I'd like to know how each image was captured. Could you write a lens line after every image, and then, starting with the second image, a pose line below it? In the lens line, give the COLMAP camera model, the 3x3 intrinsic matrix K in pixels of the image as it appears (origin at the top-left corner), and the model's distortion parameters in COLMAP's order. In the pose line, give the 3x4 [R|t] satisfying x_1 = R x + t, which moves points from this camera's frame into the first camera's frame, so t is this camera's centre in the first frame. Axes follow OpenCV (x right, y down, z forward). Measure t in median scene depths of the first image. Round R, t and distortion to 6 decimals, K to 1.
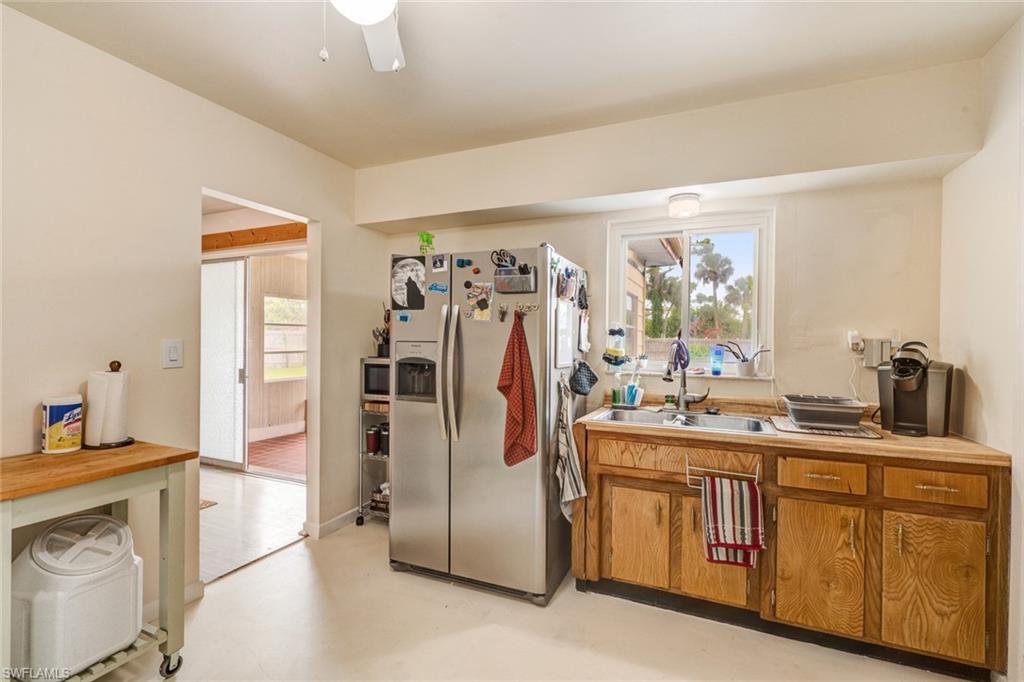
lens RADIAL K [[462.0, 0, 513.0], [0, 462.0, 343.4], [0, 0, 1]] dist [-0.003124, 0.001420]
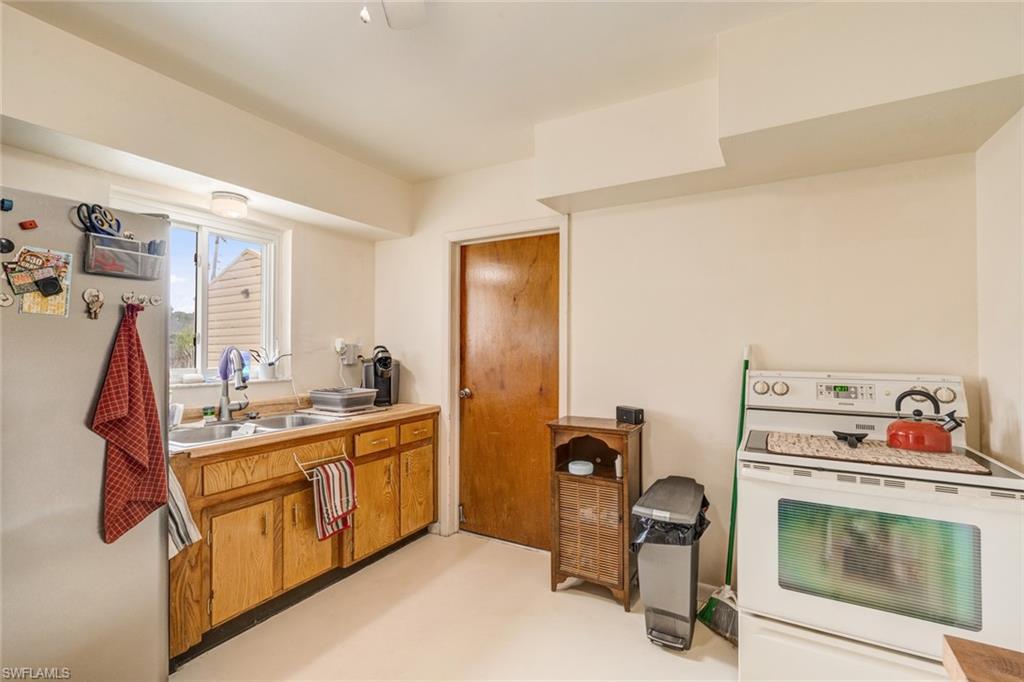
lens RADIAL K [[462.0, 0, 511.4], [0, 462.0, 342.9], [0, 0, 1]] dist [-0.003124, 0.001420]
pose [[0.104531, 0.000403, 0.994522, -0.590309], [0.009533, 0.999954, -0.001408, -0.007392], [-0.994476, 0.009628, 0.104523, 0.370773]]
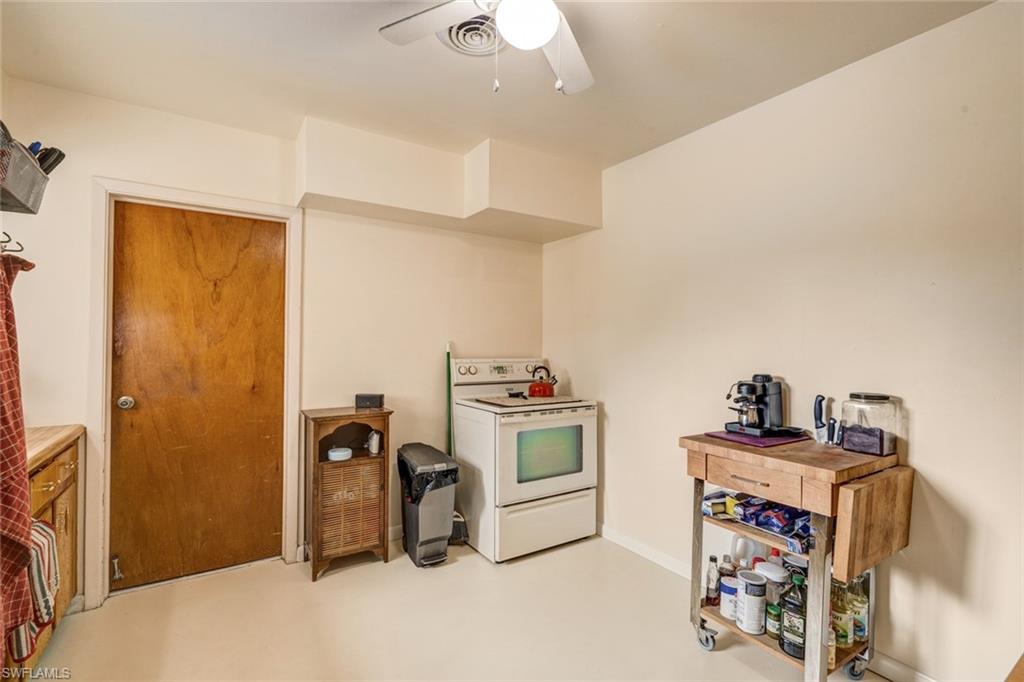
lens RADIAL K [[462.0, 0, 506.8], [0, 462.0, 343.1], [0, 0, 1]] dist [-0.003124, 0.001420]
pose [[-0.832032, -0.013152, 0.554572, -0.487198], [-0.009890, 0.999912, 0.008875, -0.009195], [-0.554640, 0.001899, -0.832088, 1.067277]]
